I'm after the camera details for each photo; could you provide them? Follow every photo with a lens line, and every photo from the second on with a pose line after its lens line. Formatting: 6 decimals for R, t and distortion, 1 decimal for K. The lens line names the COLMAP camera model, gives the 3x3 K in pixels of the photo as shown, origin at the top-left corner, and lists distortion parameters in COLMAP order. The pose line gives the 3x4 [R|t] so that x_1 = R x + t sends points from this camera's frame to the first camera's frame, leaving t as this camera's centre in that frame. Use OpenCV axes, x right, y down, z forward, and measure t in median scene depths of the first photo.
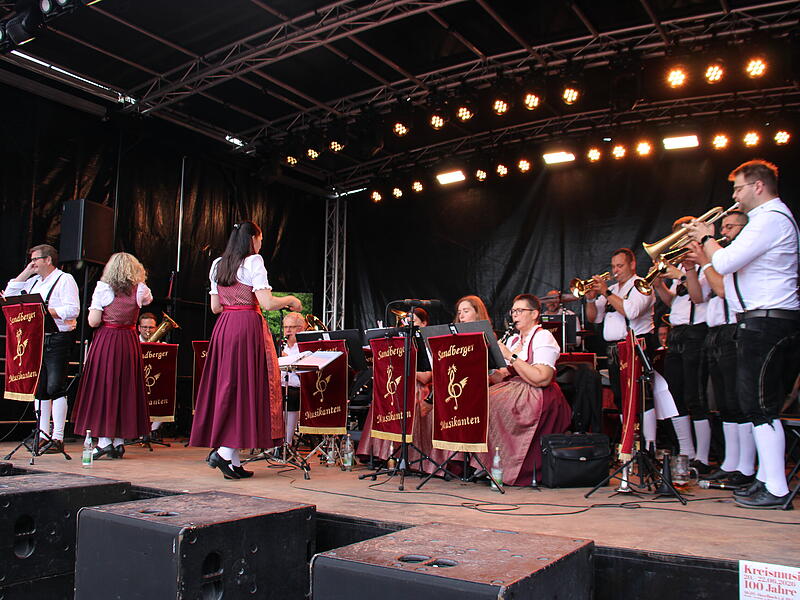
lens RADIAL K [[733.4, 0, 398.1], [0, 733.4, 300.5], [0, 0, 1]] dist [-0.084022, 0.000000]
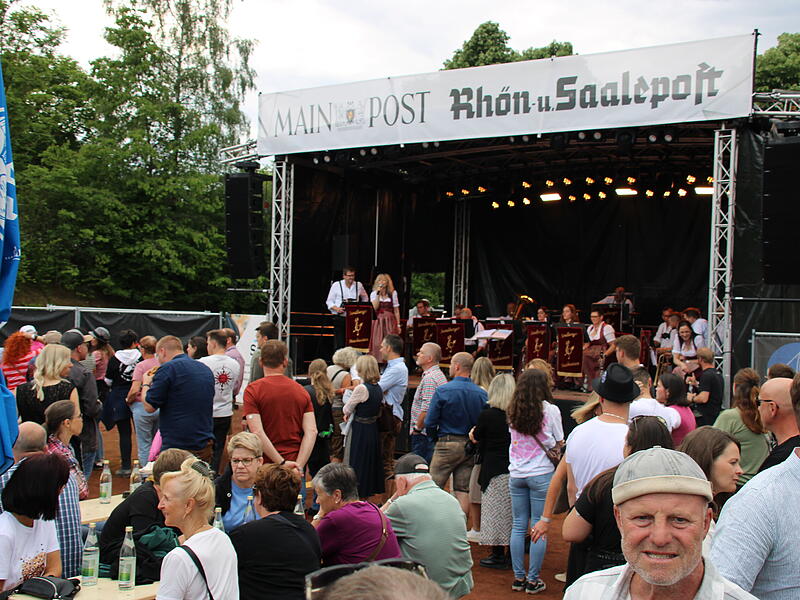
lens RADIAL K [[1050.2, 0, 401.0], [0, 1050.2, 297.5], [0, 0, 1]] dist [0.022002, 0.000000]
pose [[0.999734, 0.021174, -0.009183, -0.287141], [-0.020180, 0.995035, 0.097460, -0.243120], [0.011201, -0.097249, 0.995197, -1.559940]]
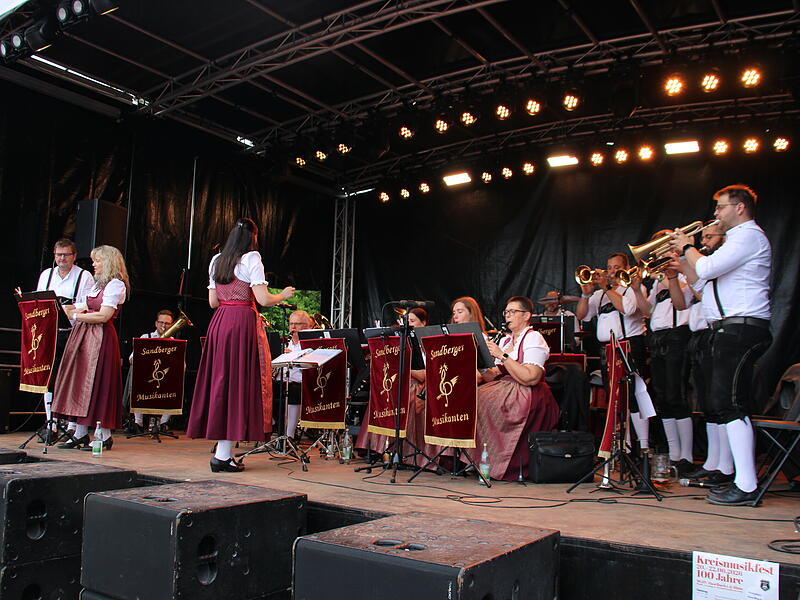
lens RADIAL K [[733.4, 0, 399.6], [0, 733.4, 302.1], [0, 0, 1]] dist [-0.084022, 0.000000]
pose [[0.999751, 0.012096, -0.018749, 0.019337], [-0.011963, 0.999903, 0.007170, -0.004701], [0.018834, -0.006944, 0.999799, -0.030726]]
